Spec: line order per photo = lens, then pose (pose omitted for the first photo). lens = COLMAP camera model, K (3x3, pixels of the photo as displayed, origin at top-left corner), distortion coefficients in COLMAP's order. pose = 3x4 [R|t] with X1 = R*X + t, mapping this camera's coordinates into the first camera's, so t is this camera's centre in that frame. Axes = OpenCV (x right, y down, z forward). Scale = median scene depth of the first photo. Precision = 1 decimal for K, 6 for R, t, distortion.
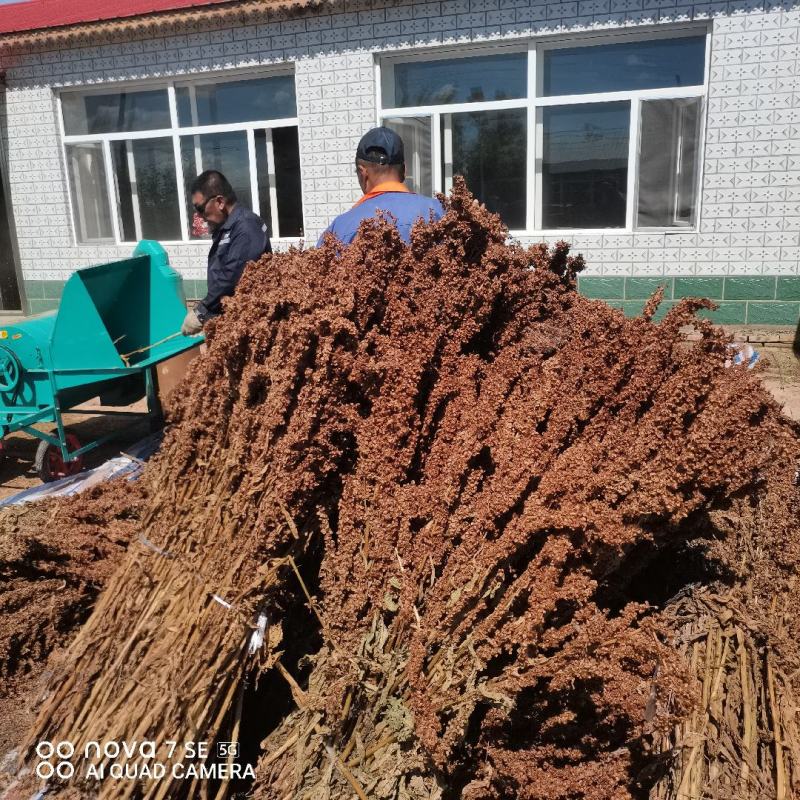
lens RADIAL K [[872.2, 0, 399.5], [0, 872.2, 379.6], [0, 0, 1]] dist [0.119567, 0.026853]
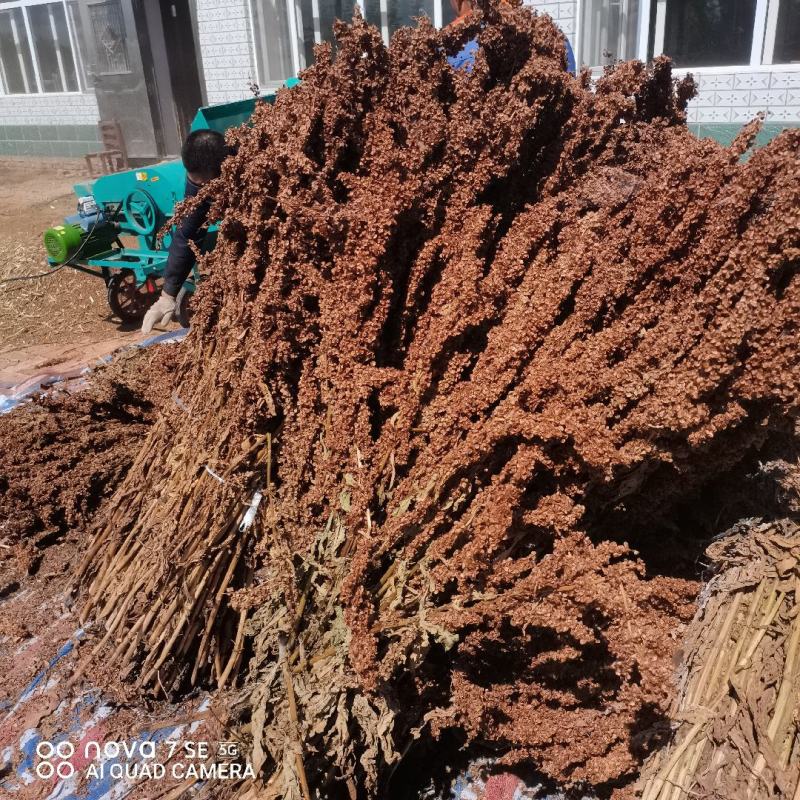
lens RADIAL K [[872.2, 0, 399.5], [0, 872.2, 379.6], [0, 0, 1]] dist [0.119567, 0.026853]
pose [[0.963934, 0.078225, -0.254386, 0.233267], [-0.036592, 0.985706, 0.164452, -0.001850], [0.263615, -0.149213, 0.953018, 0.219807]]
